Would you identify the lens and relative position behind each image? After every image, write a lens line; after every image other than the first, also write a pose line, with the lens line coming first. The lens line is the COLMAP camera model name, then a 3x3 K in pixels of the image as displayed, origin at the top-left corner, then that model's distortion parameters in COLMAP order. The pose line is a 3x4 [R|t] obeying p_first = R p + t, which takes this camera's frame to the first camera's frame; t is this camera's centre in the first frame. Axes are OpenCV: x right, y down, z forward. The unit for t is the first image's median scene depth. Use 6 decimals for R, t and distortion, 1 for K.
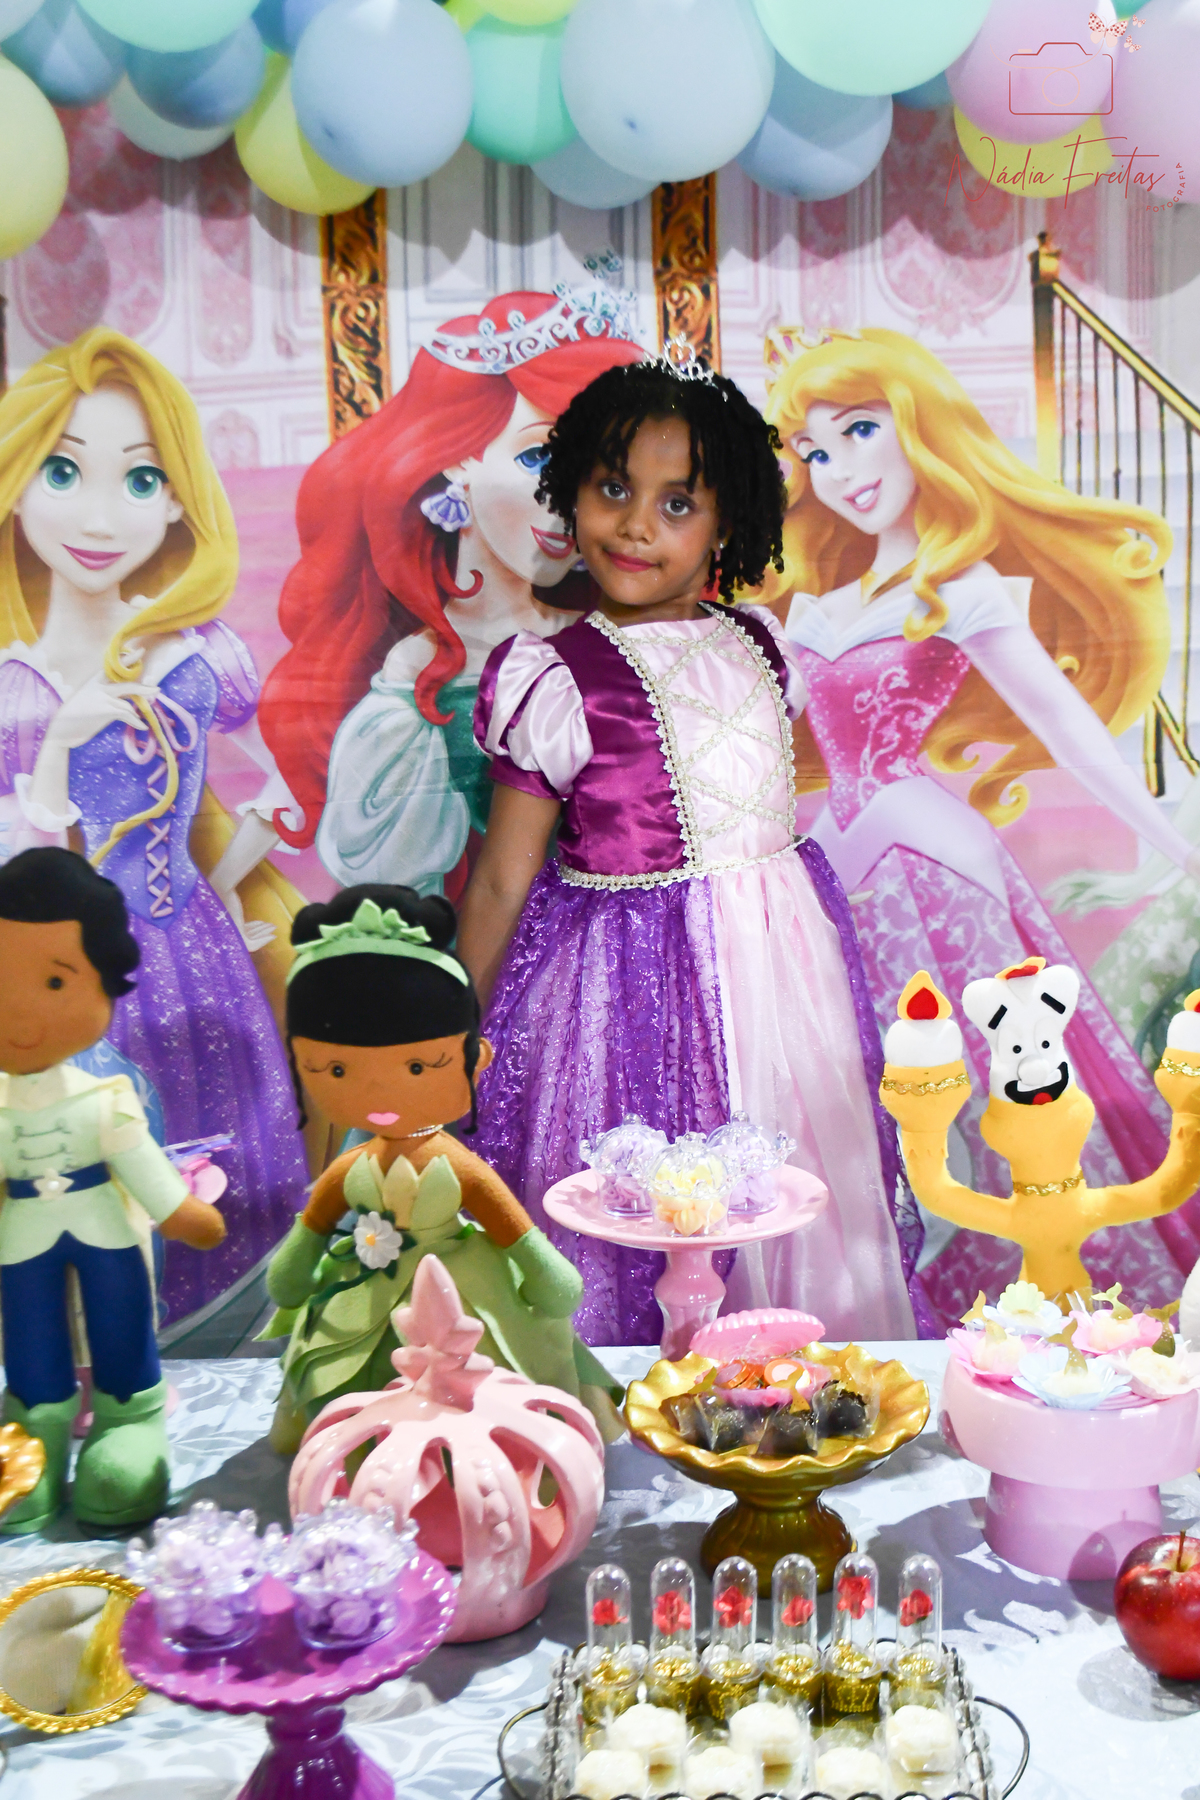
lens RADIAL K [[2065.4, 0, 628.7], [0, 2065.4, 935.8], [0, 0, 1]] dist [-0.051761, 0.031495]
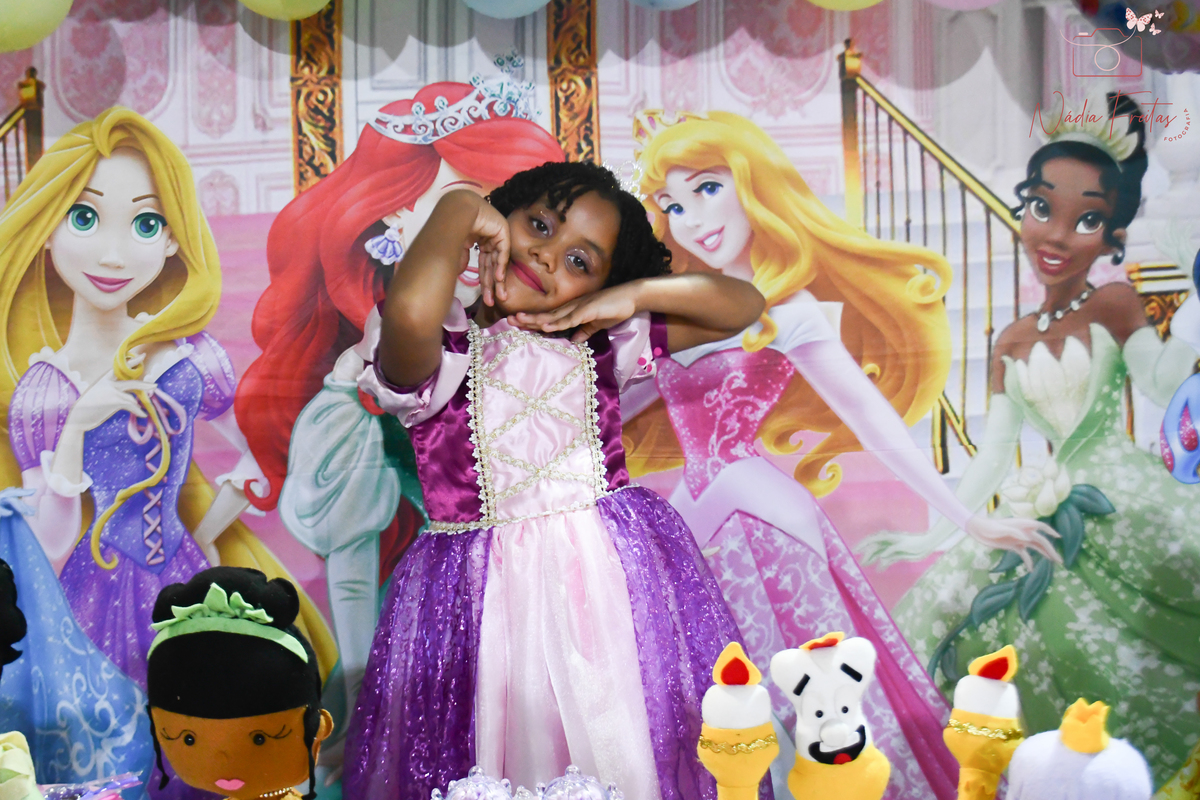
lens RADIAL K [[1376.9, 0, 579.9], [0, 1376.9, 421.8], [0, 0, 1]] dist [-0.051761, 0.031495]
pose [[0.999946, 0.005855, -0.008556, 0.041080], [-0.006609, 0.995834, -0.090950, -0.021784], [0.007988, 0.091001, 0.995819, 0.157222]]
